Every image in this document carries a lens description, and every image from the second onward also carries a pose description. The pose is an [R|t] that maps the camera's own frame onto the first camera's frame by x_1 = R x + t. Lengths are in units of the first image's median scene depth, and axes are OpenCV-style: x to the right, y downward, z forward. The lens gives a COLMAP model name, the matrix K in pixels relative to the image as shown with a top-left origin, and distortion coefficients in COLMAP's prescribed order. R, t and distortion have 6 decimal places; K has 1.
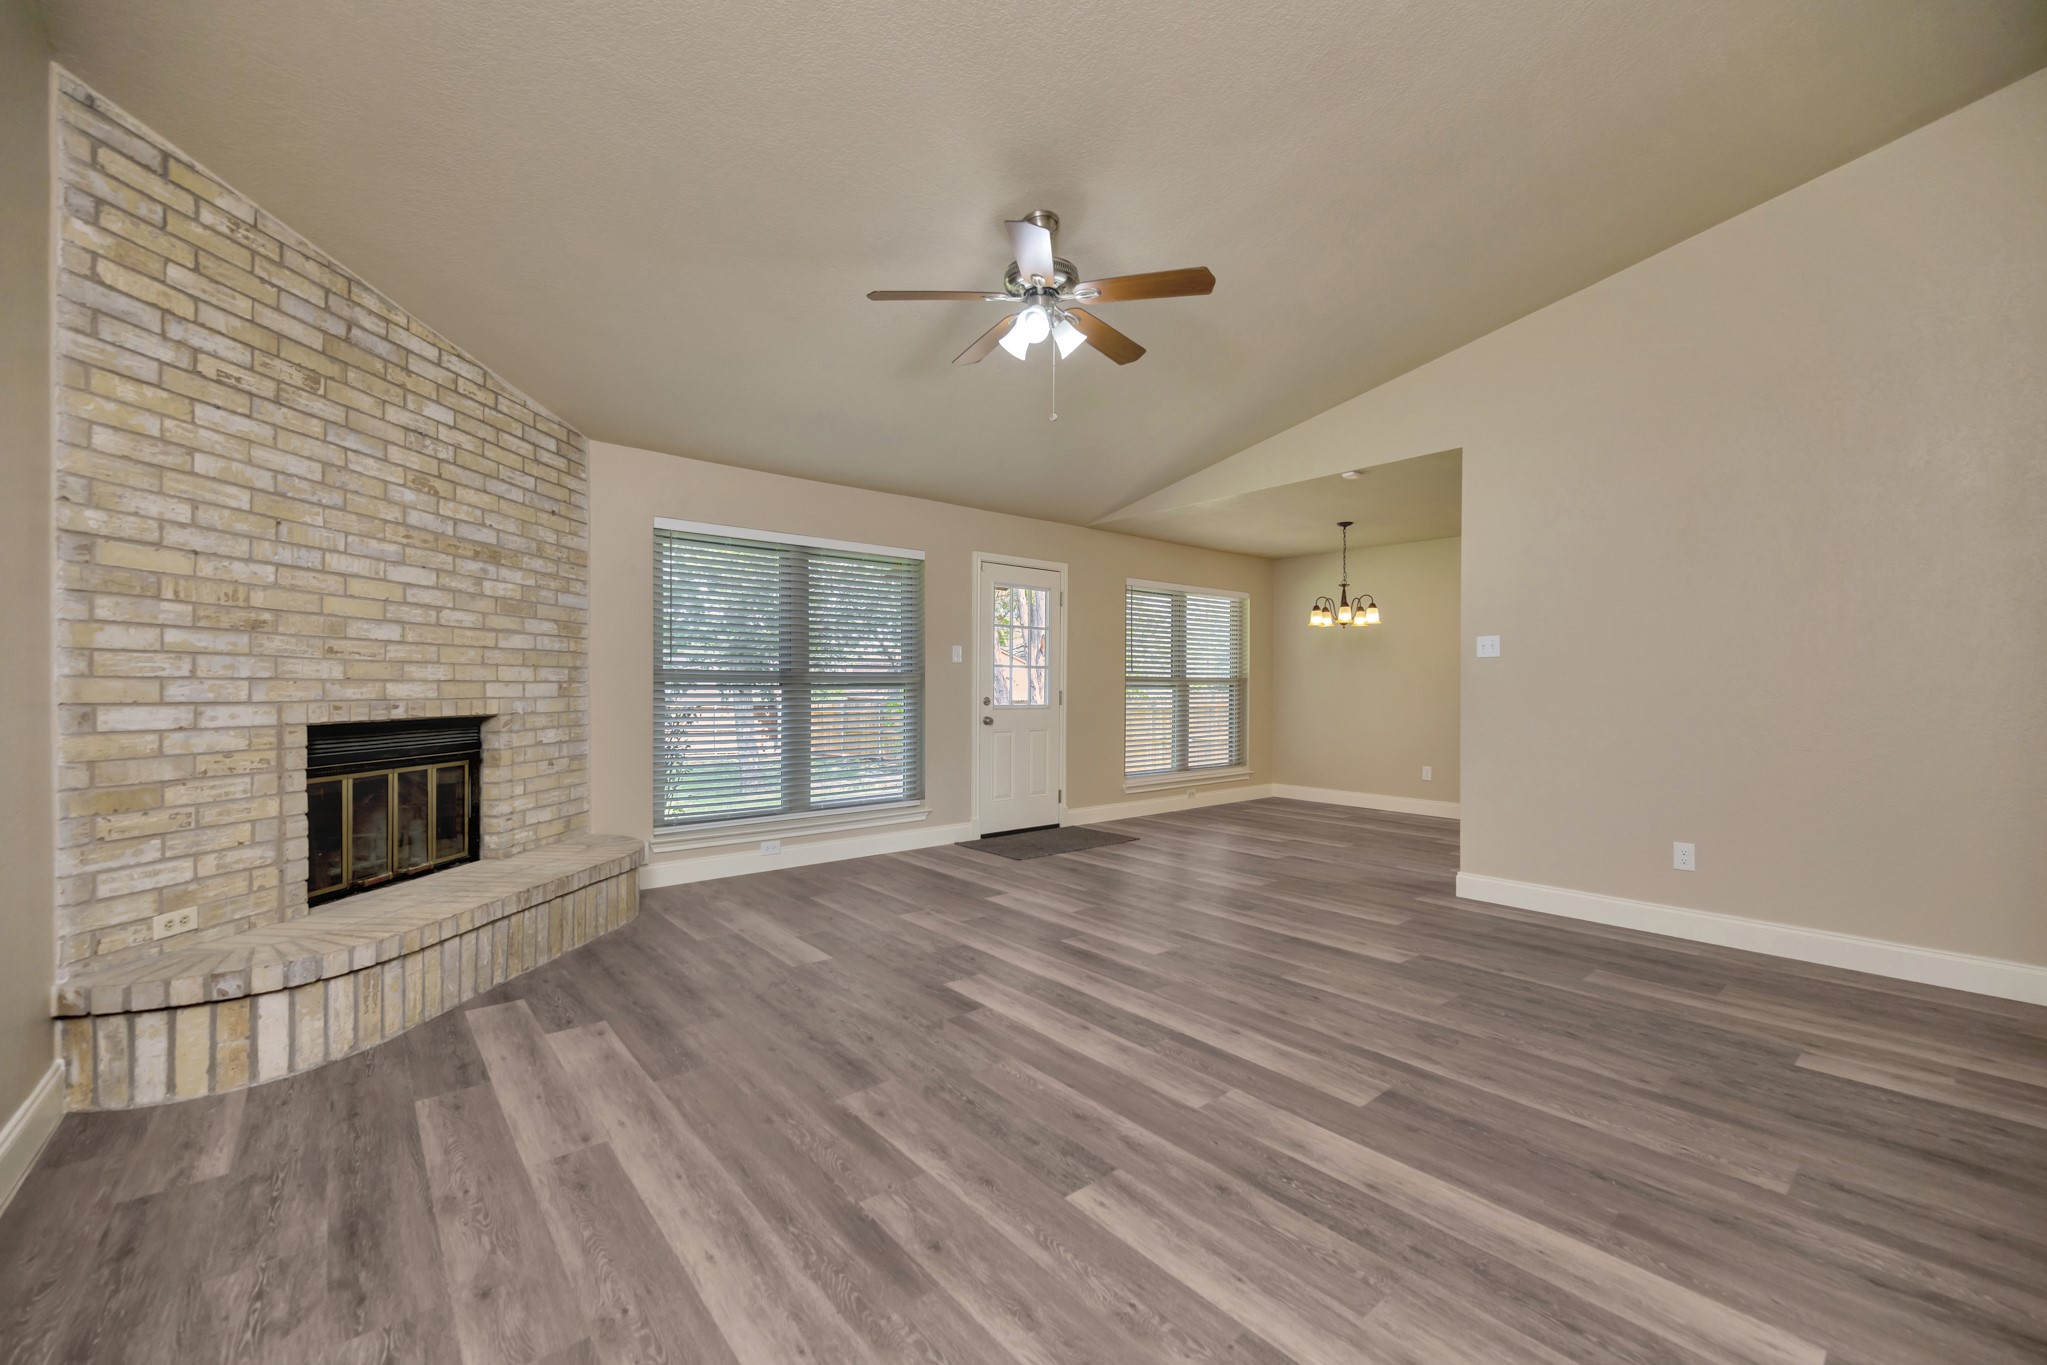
lens RADIAL K [[816.7, 0, 1067.7], [0, 816.7, 685.3], [0, 0, 1]] dist [-0.001282, -0.000595]
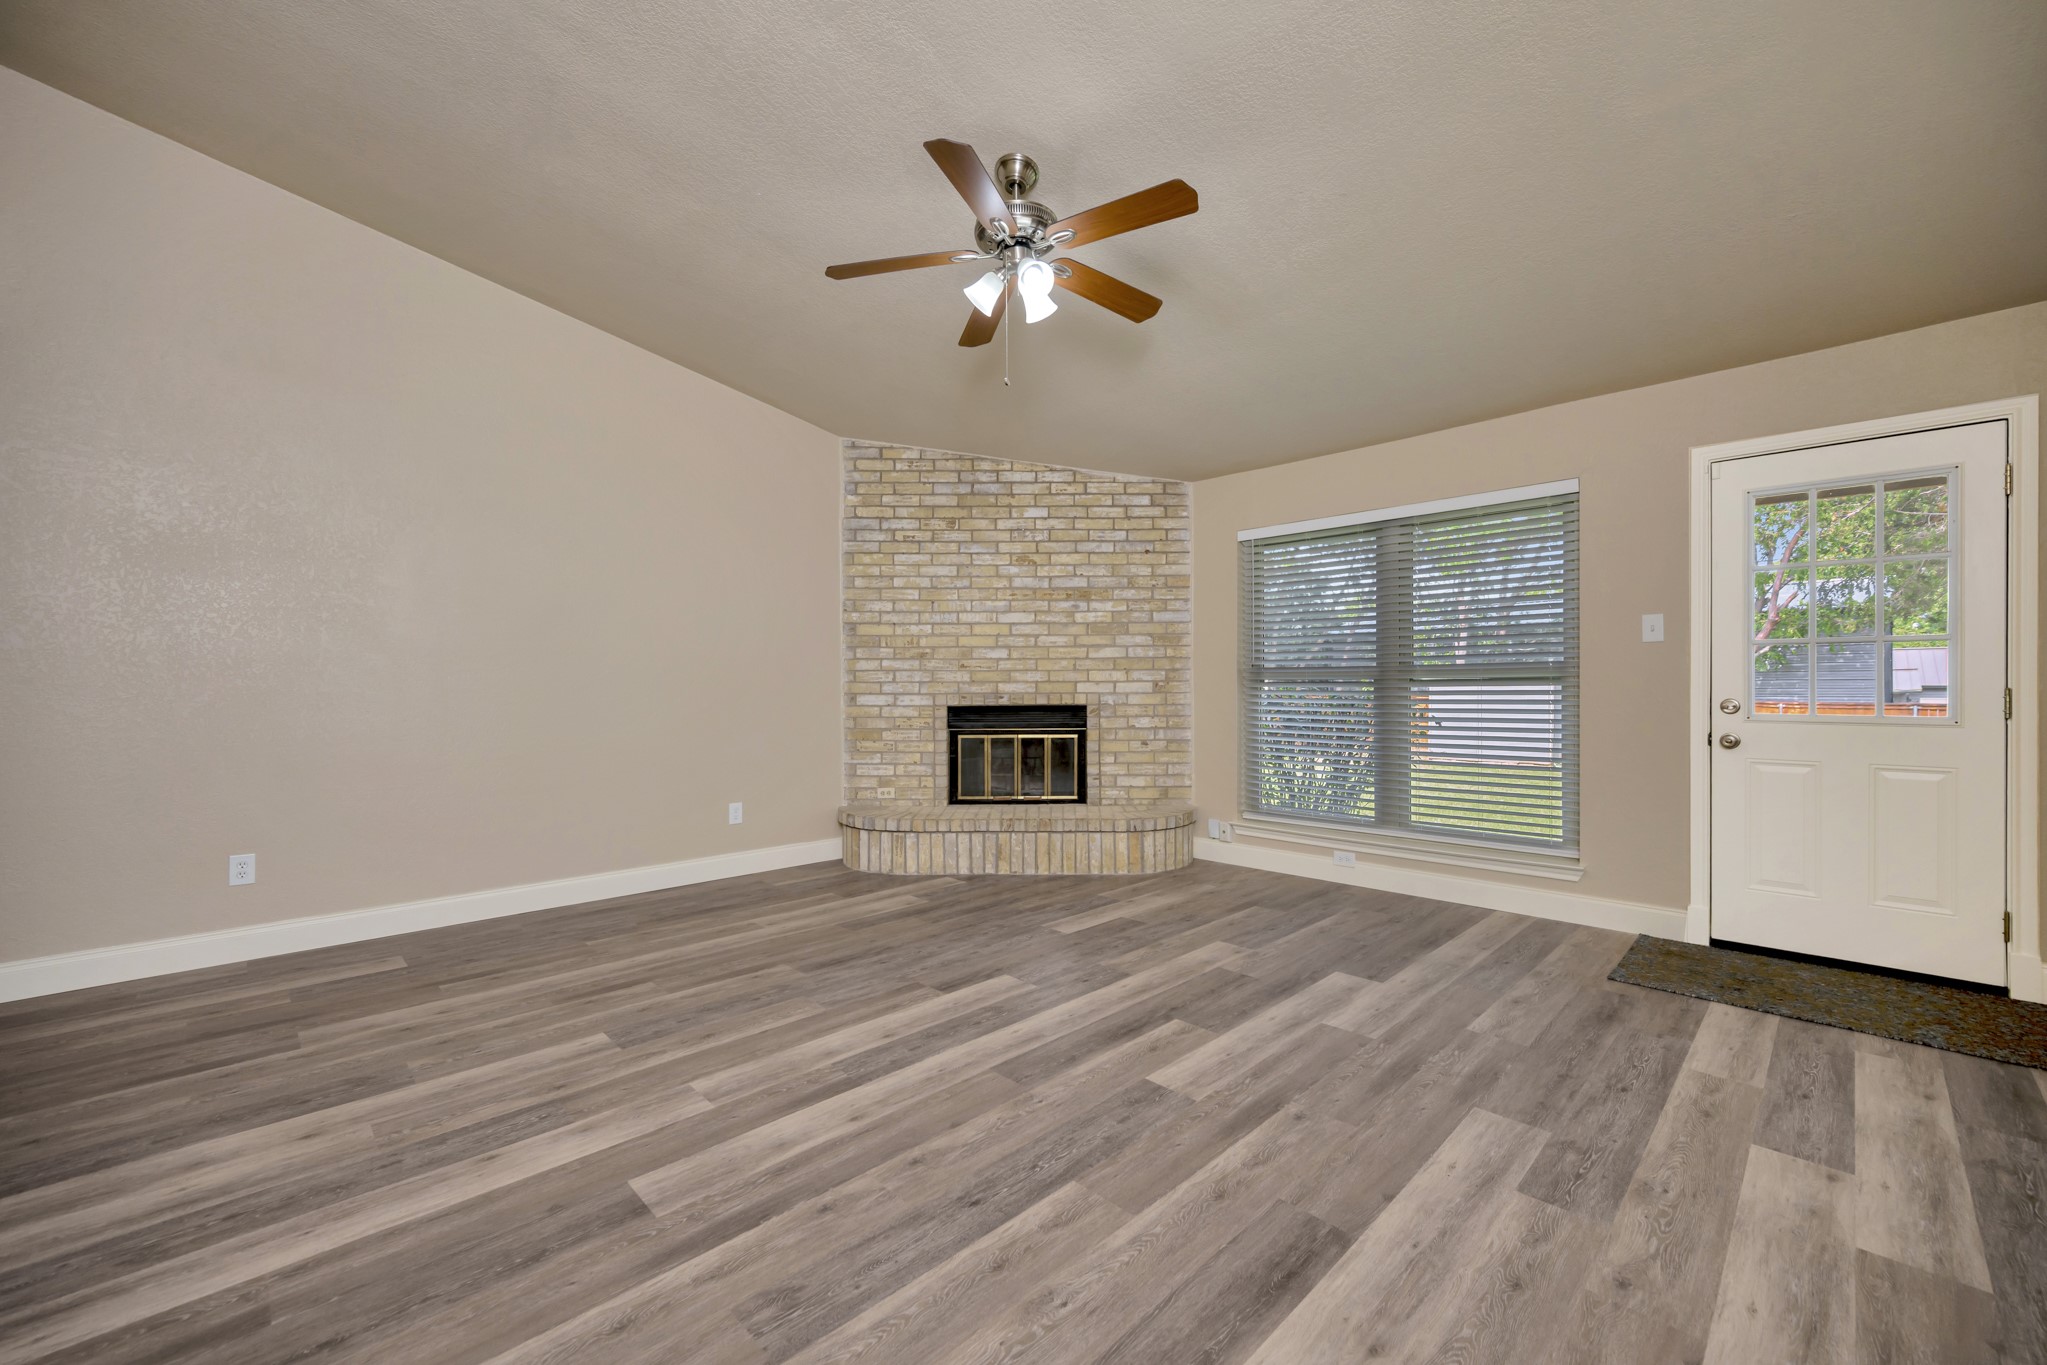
lens RADIAL K [[816.7, 0, 1024.2], [0, 816.7, 674.5], [0, 0, 1]] dist [-0.001282, -0.000595]
pose [[0.051558, -0.019143, -0.998487, 0.955625], [0.006555, 0.999801, -0.018830, 0.012218], [0.998648, -0.005575, 0.051673, 1.065244]]
